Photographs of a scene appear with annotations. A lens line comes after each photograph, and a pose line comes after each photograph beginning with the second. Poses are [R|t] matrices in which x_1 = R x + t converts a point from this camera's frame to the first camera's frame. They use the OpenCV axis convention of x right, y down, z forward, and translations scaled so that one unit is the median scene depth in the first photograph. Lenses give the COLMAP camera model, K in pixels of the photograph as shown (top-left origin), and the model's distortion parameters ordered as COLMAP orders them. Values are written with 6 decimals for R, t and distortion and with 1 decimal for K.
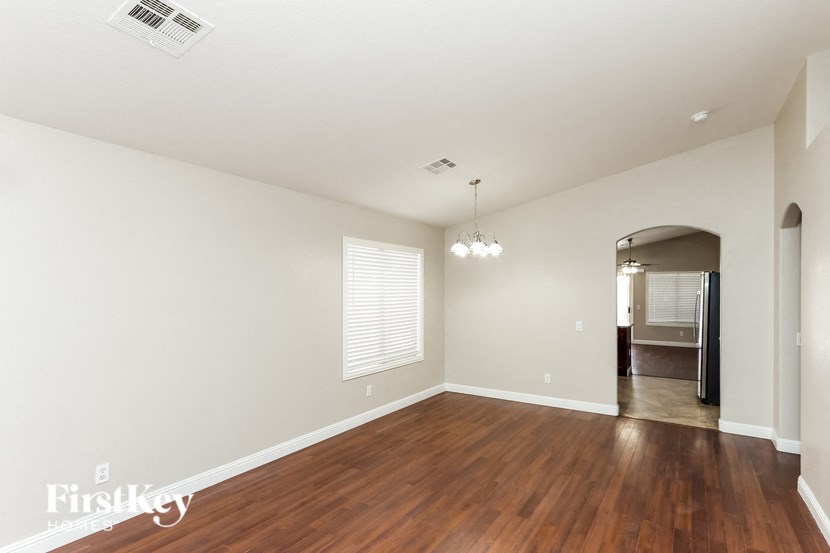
lens RADIAL K [[431.0, 0, 423.1], [0, 431.0, 289.9], [0, 0, 1]] dist [0.023795, -0.000070]
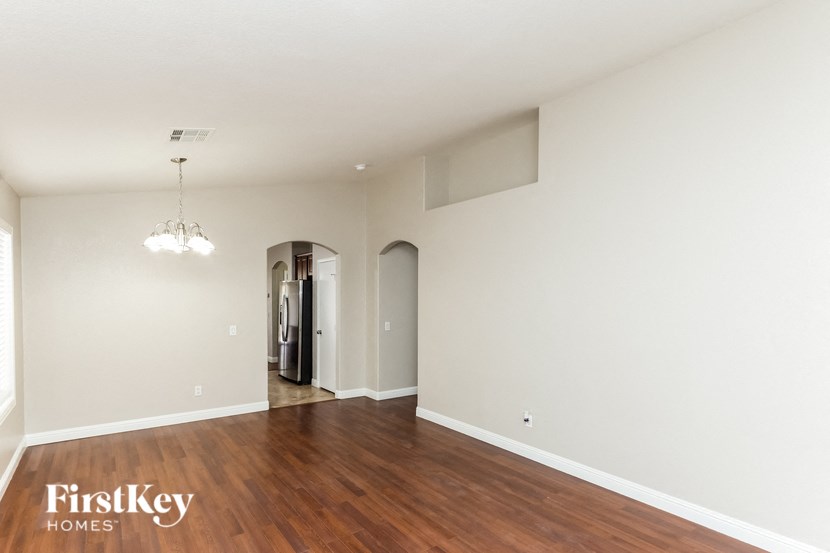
lens RADIAL K [[431.0, 0, 421.6], [0, 431.0, 300.2], [0, 0, 1]] dist [0.023795, -0.000070]
pose [[0.375487, -0.009823, 0.926776, -0.546729], [-0.008072, 0.999871, 0.013868, -0.003825], [-0.926792, -0.012689, 0.375360, 0.317120]]
